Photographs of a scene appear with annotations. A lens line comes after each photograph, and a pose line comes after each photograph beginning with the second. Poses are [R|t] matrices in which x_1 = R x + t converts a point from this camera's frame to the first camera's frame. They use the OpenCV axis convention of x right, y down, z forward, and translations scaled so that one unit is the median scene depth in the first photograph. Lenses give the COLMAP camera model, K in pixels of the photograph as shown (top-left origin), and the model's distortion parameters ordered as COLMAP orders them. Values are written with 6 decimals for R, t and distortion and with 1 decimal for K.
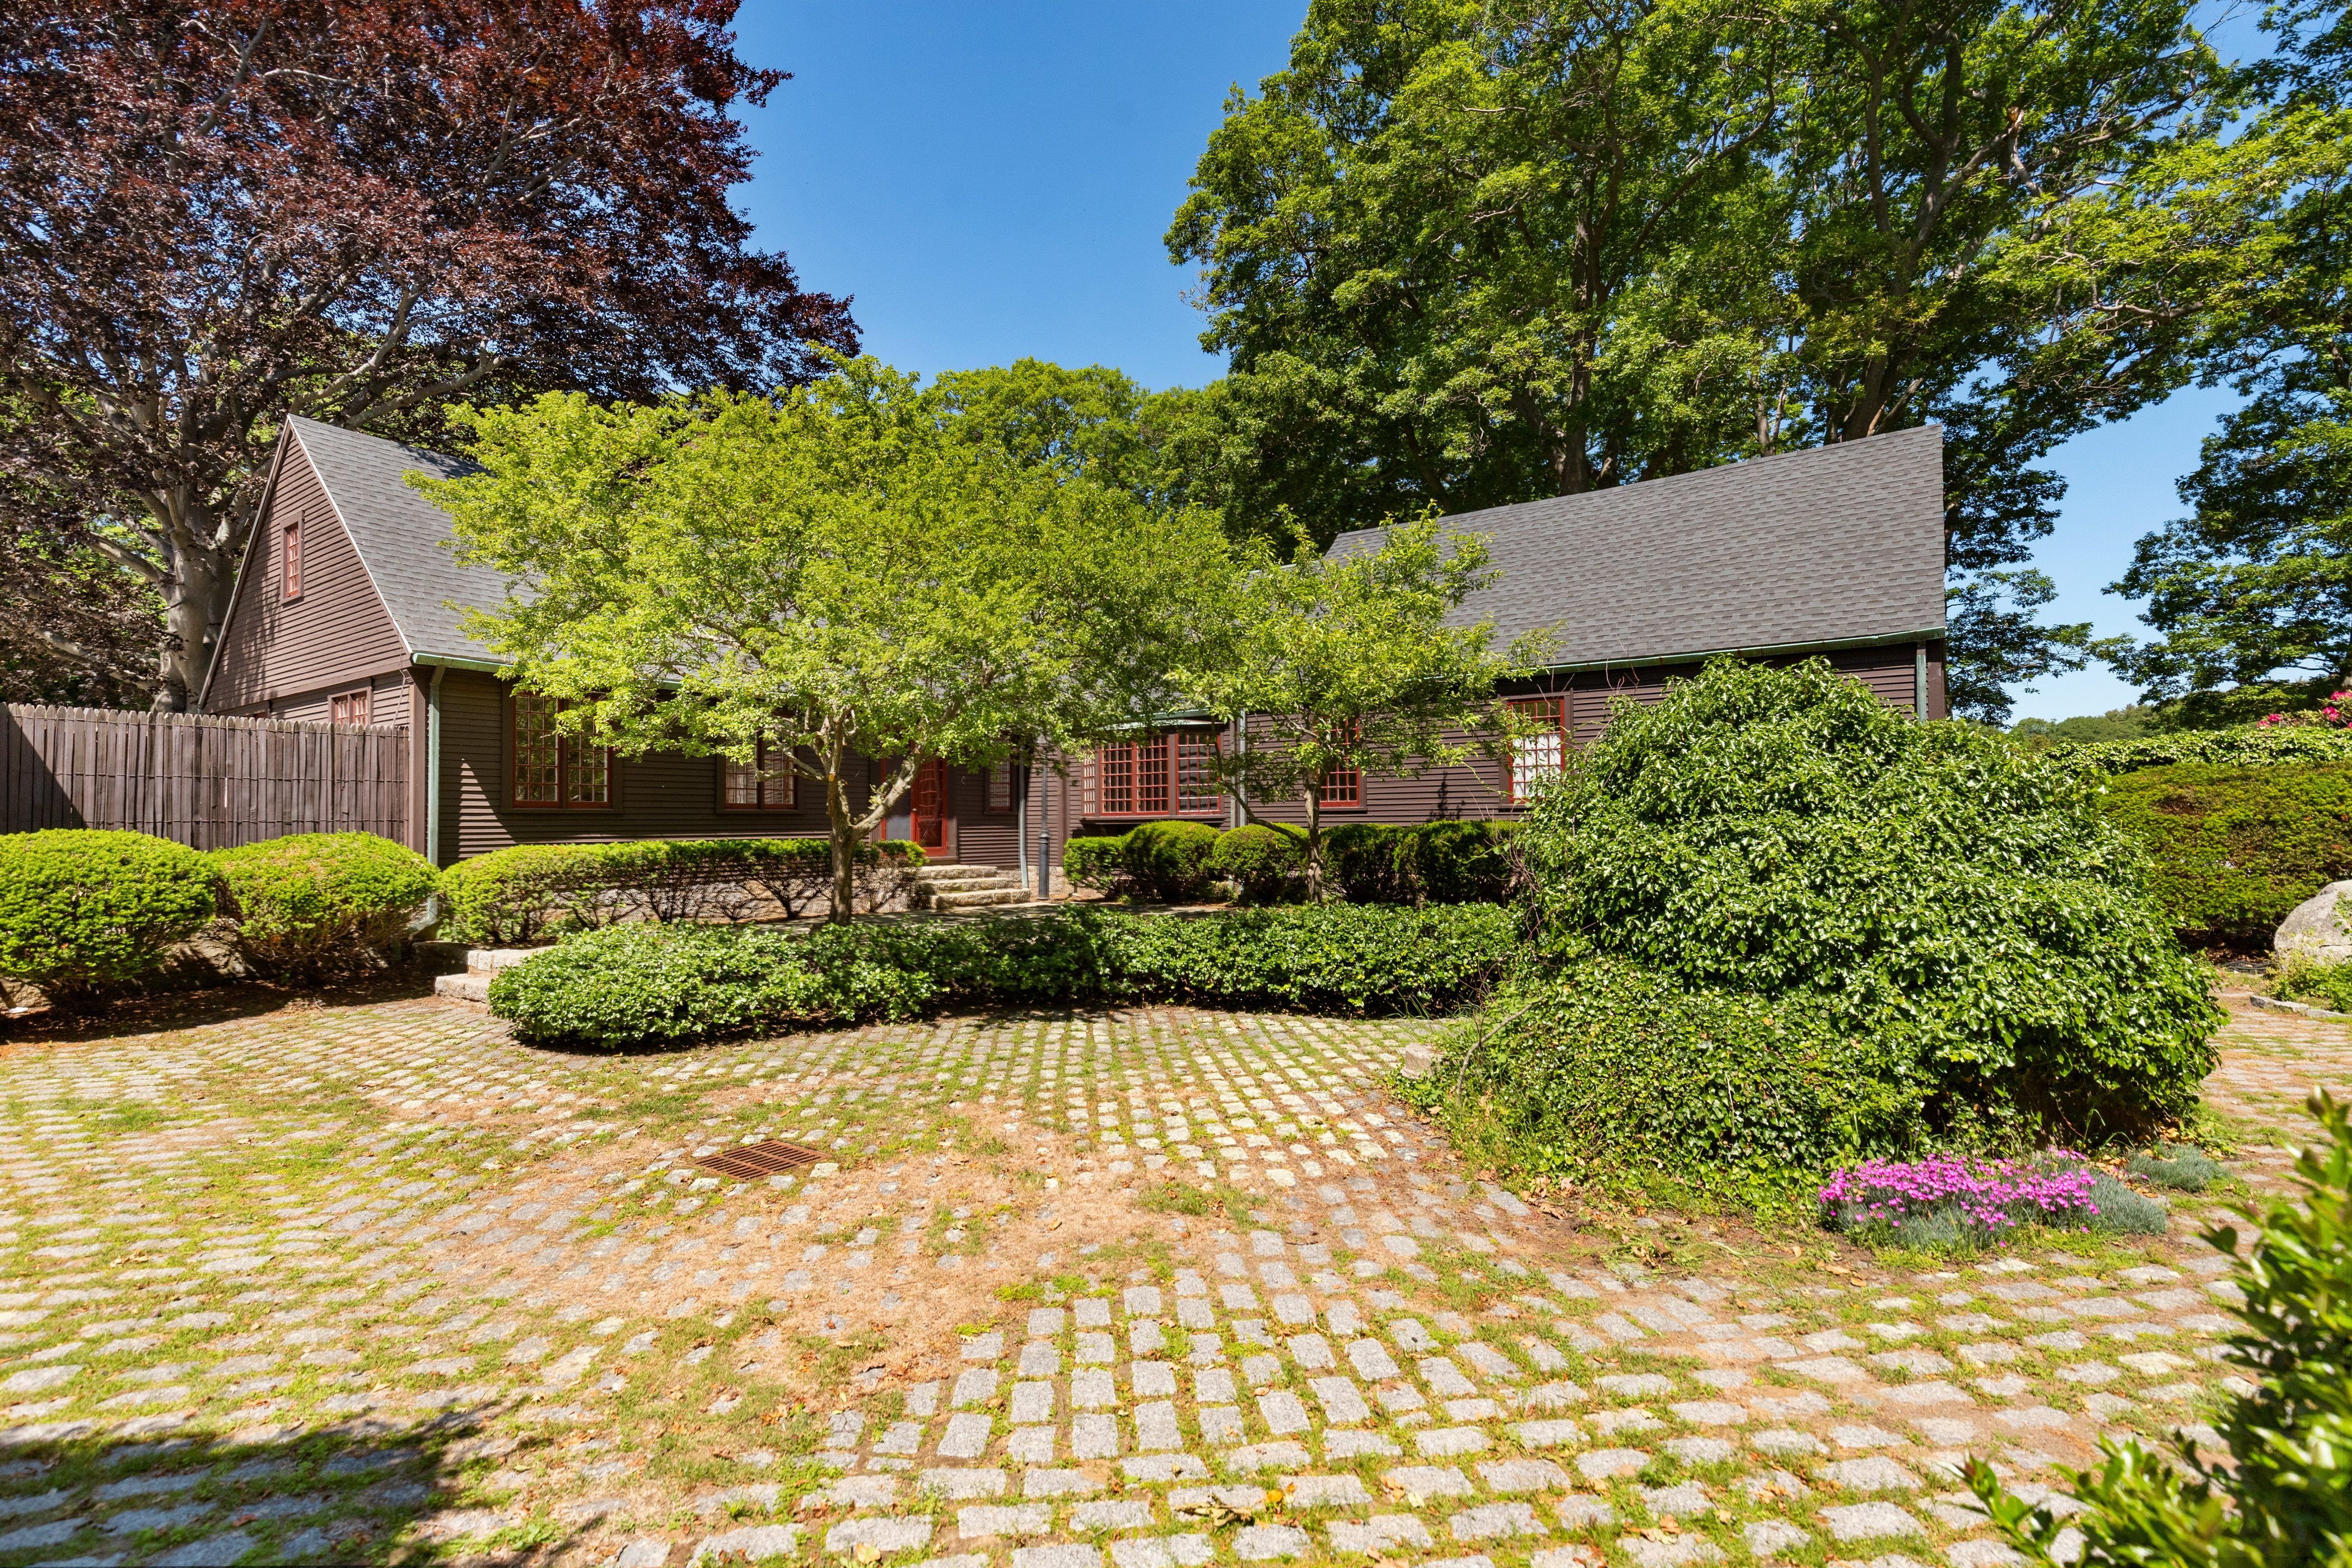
lens RADIAL K [[1106.9, 0, 1181.7], [0, 1106.9, 815.0], [0, 0, 1]] dist [0.000284, -0.000215]
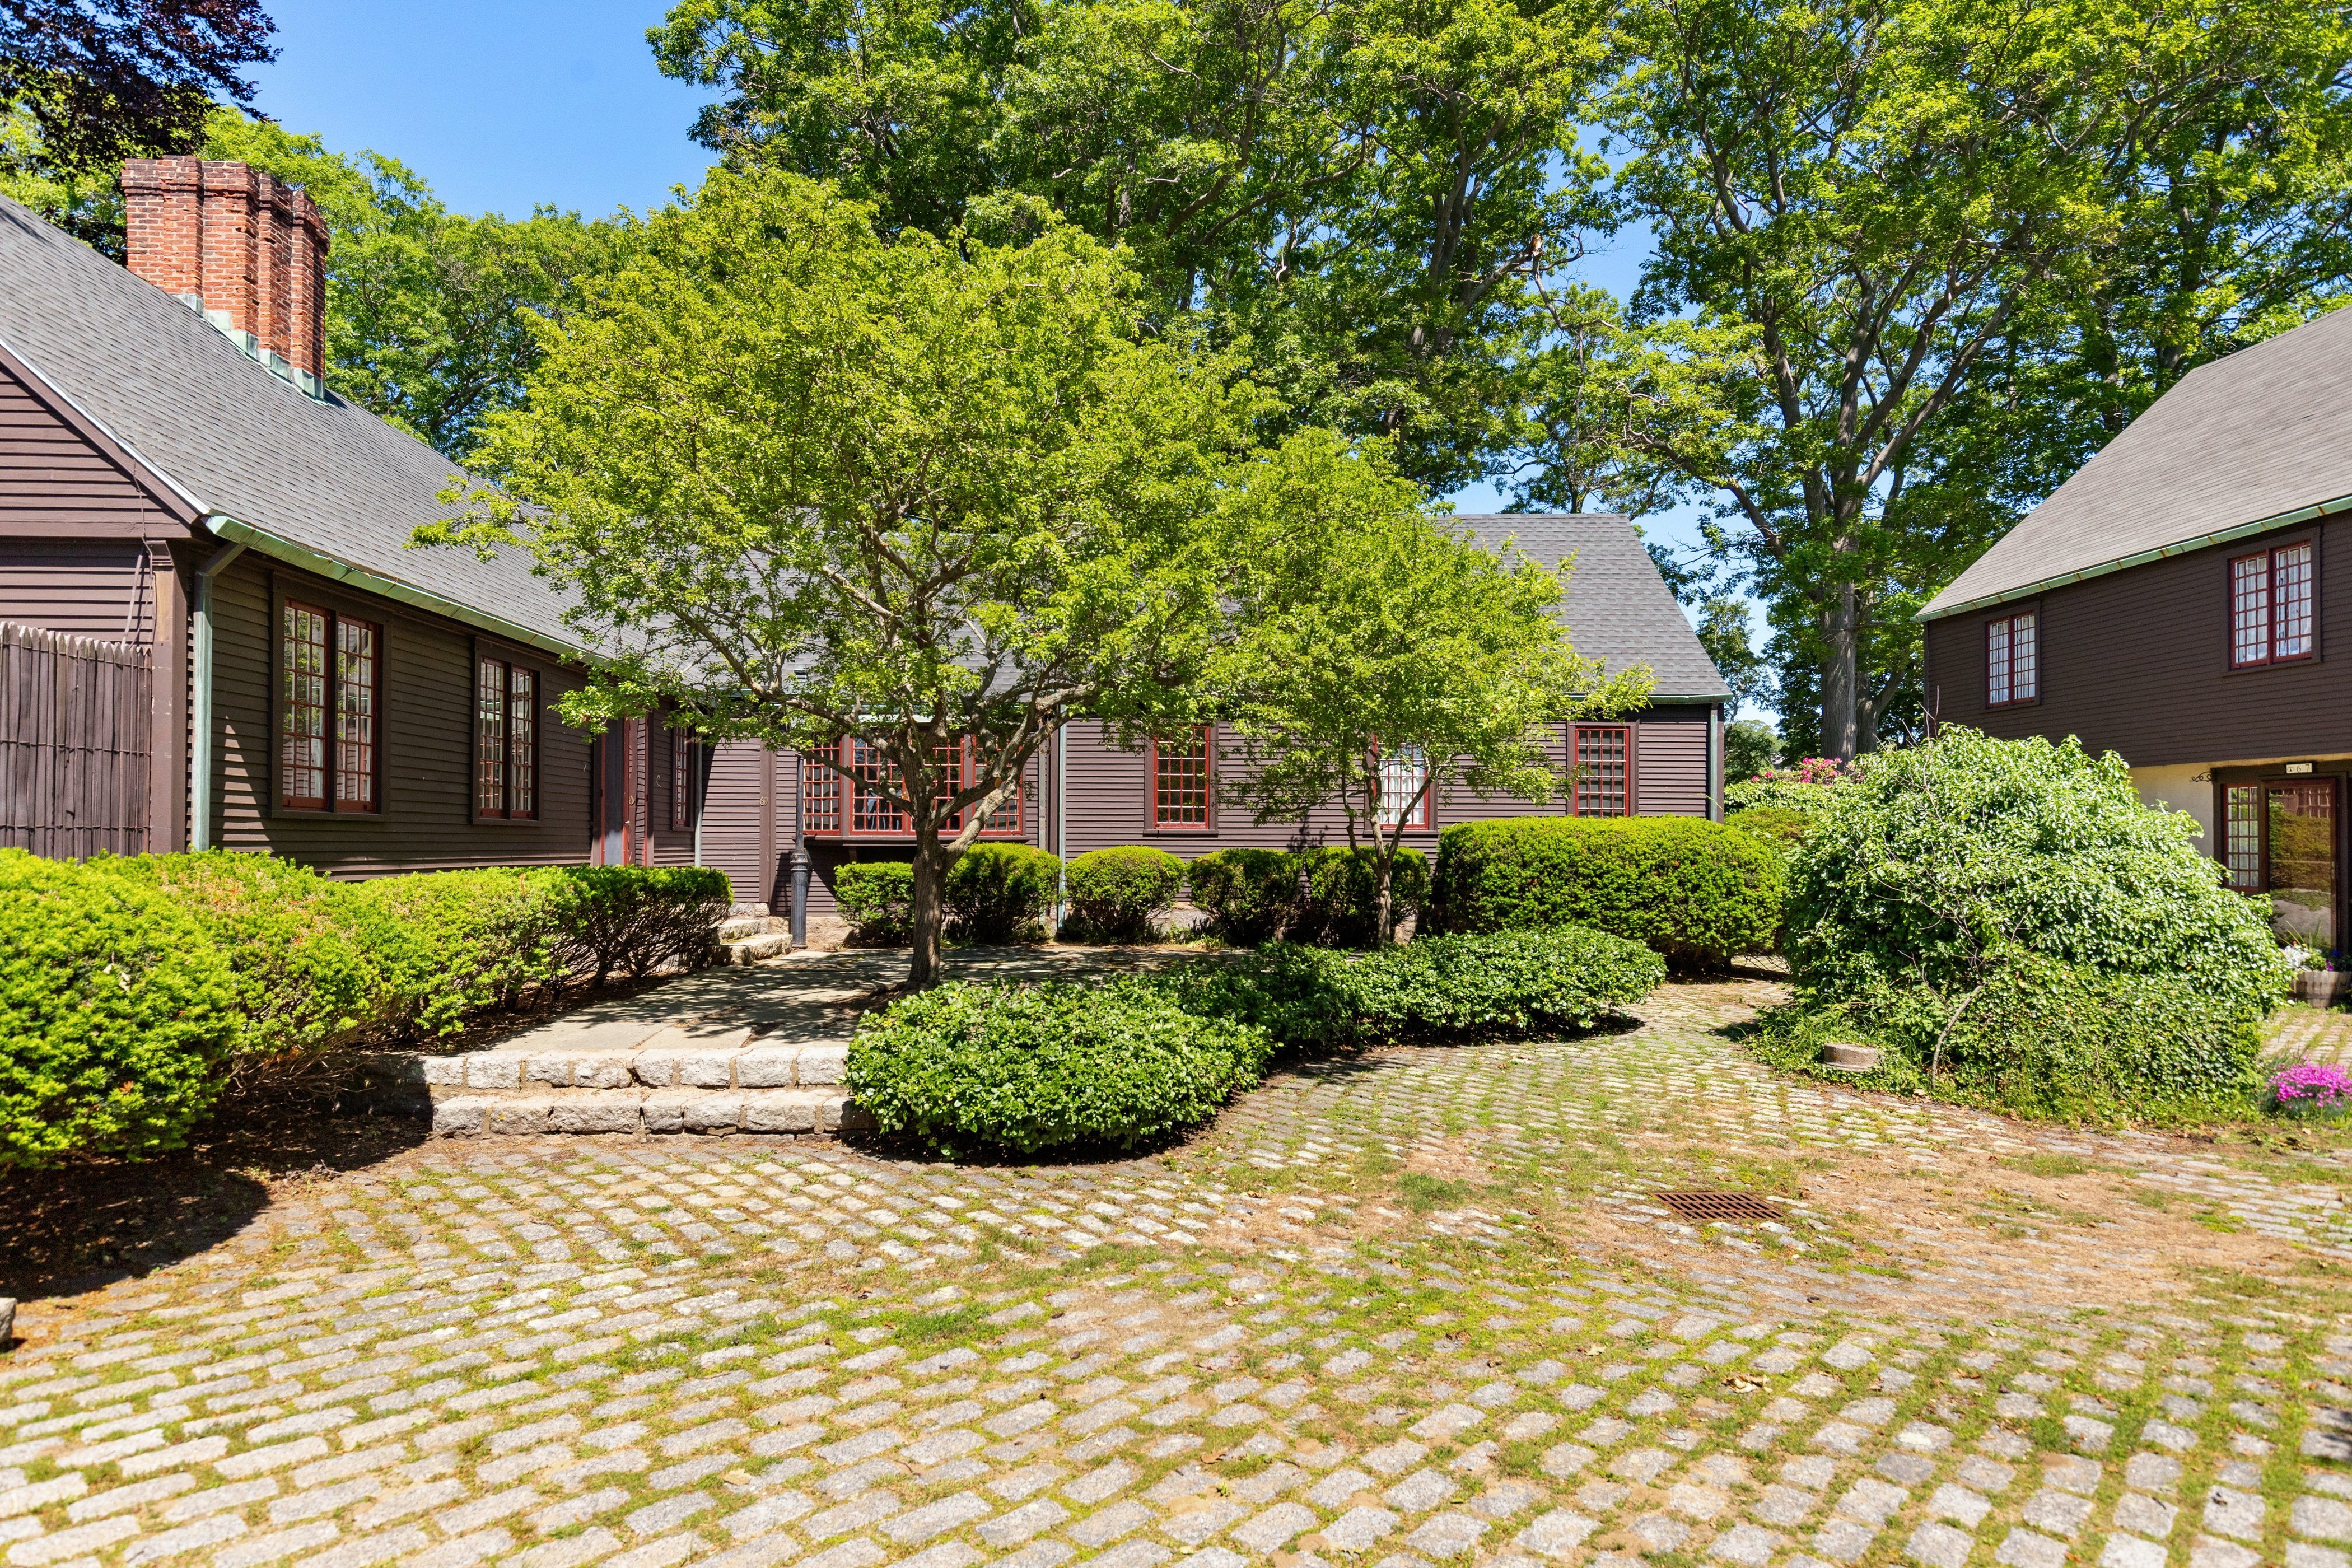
lens RADIAL K [[1377.5, 0, 1176.1], [0, 1377.5, 846.9], [0, 0, 1]] dist [0.003315, 0.001033]
pose [[0.783463, 0.010030, 0.621357, -0.861694], [-0.014915, 0.999885, 0.002665, 0.006144], [-0.621259, -0.011355, 0.783523, 0.217725]]
